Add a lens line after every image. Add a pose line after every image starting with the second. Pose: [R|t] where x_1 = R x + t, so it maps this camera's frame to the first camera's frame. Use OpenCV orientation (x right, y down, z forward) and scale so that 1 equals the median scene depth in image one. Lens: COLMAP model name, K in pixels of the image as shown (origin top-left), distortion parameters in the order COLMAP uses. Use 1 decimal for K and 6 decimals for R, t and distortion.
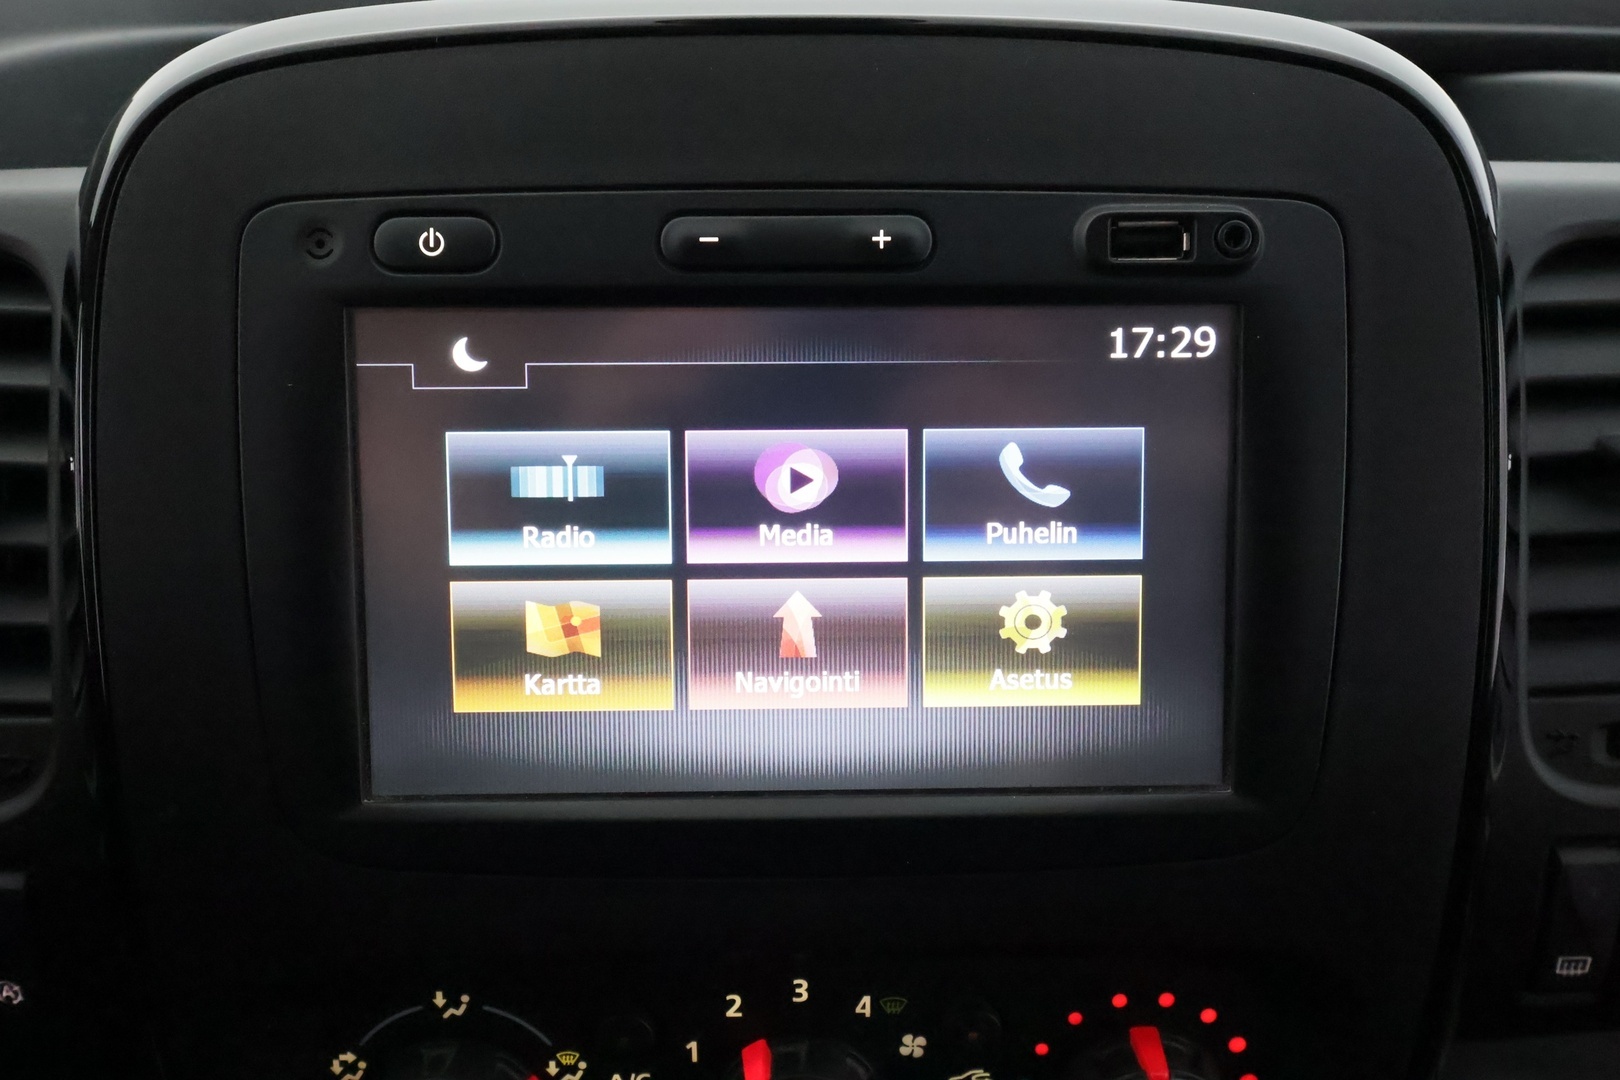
lens RADIAL K [[1288.1, 0, 809.2], [0, 1288.1, 542.5], [0, 0, 1]] dist [0.002934, 0.006300]
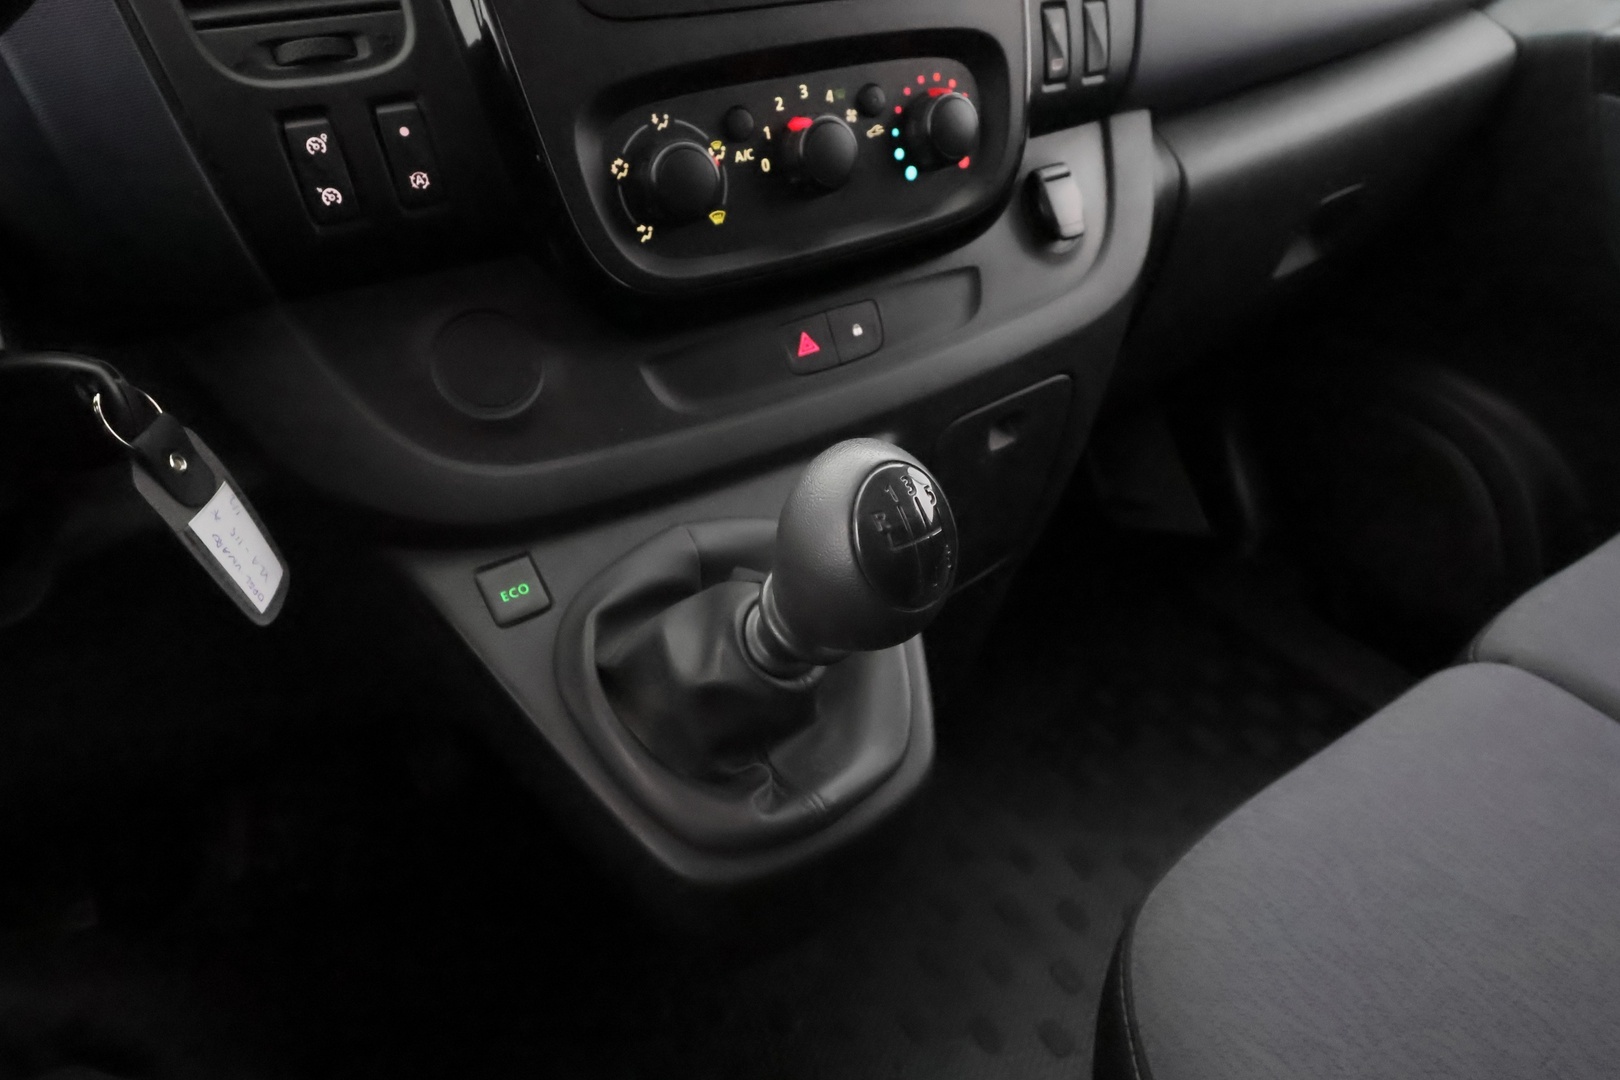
lens RADIAL K [[908.8, 0, 802.8], [0, 908.8, 553.4], [0, 0, 1]] dist [-0.002438, 0.007263]
pose [[0.855599, -0.339232, 0.390988, -0.937283], [0.298176, 0.940415, 0.163432, 0.888268], [-0.423133, -0.023249, 0.905769, -0.446402]]
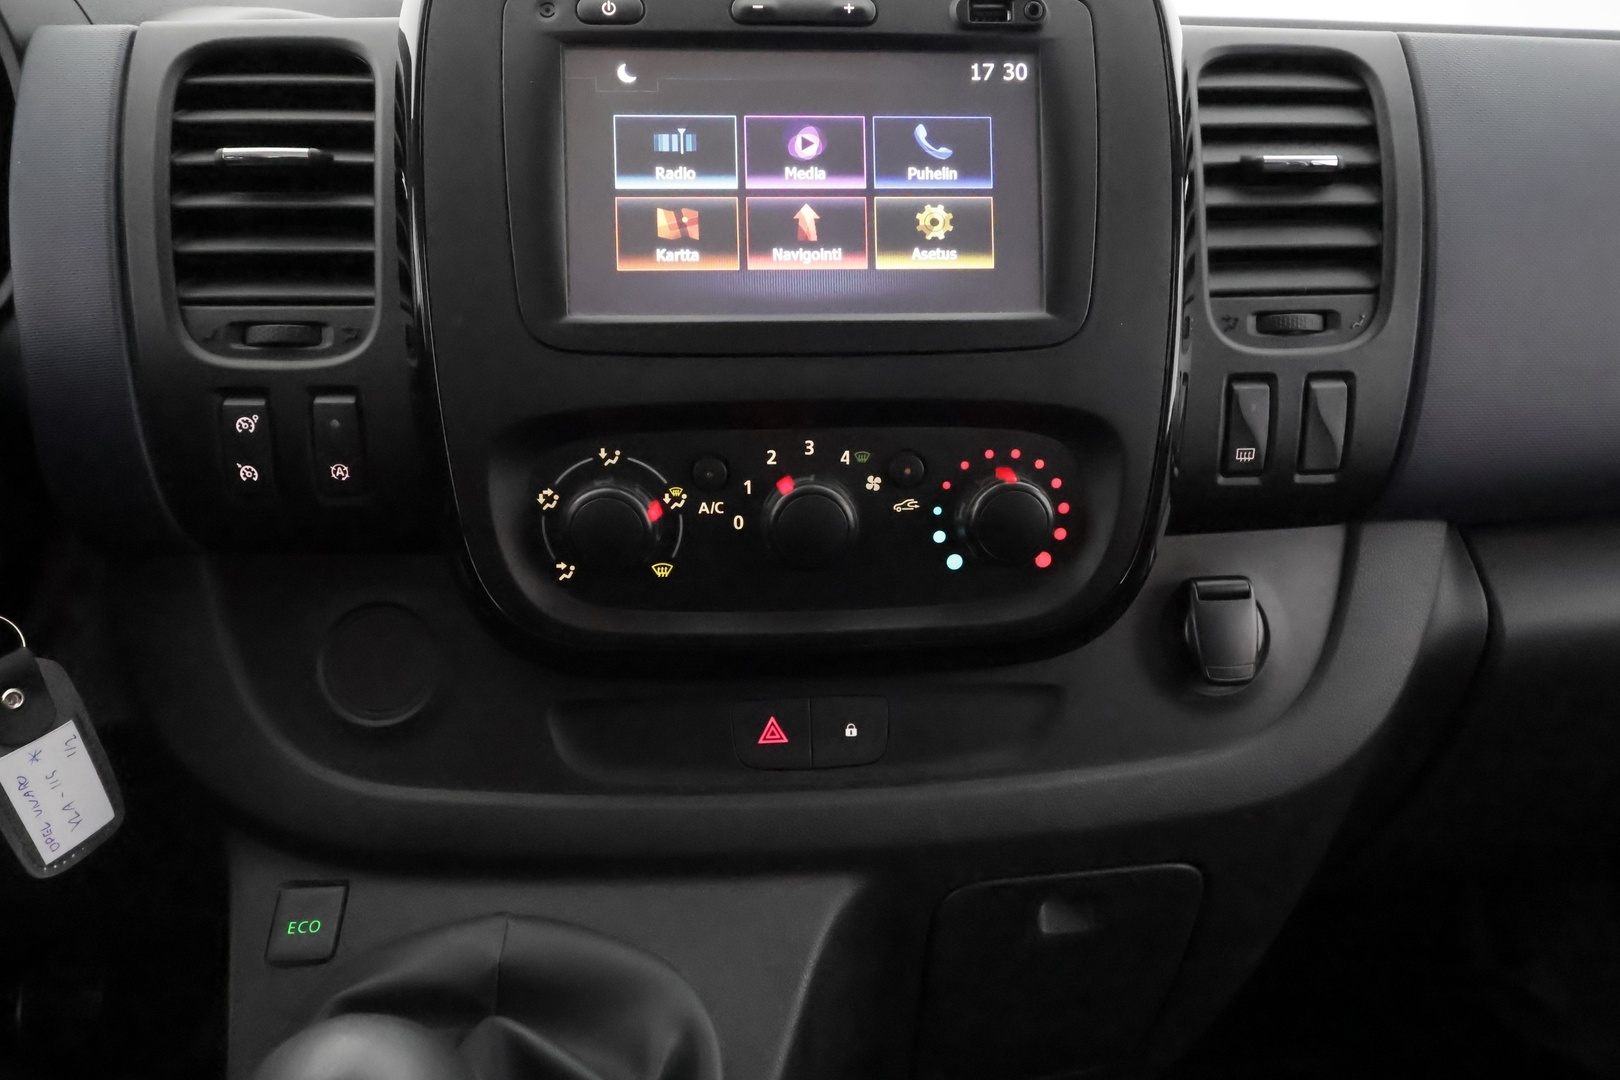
lens RADIAL K [[1067.8, 0, 804.2], [0, 1067.8, 547.1], [0, 0, 1]] dist [0.005082, 0.000707]
pose [[0.998592, -0.015225, 0.050823, -0.095821], [0.019147, 0.996801, -0.077601, 0.634392], [-0.049478, 0.078465, 0.995688, -0.467477]]
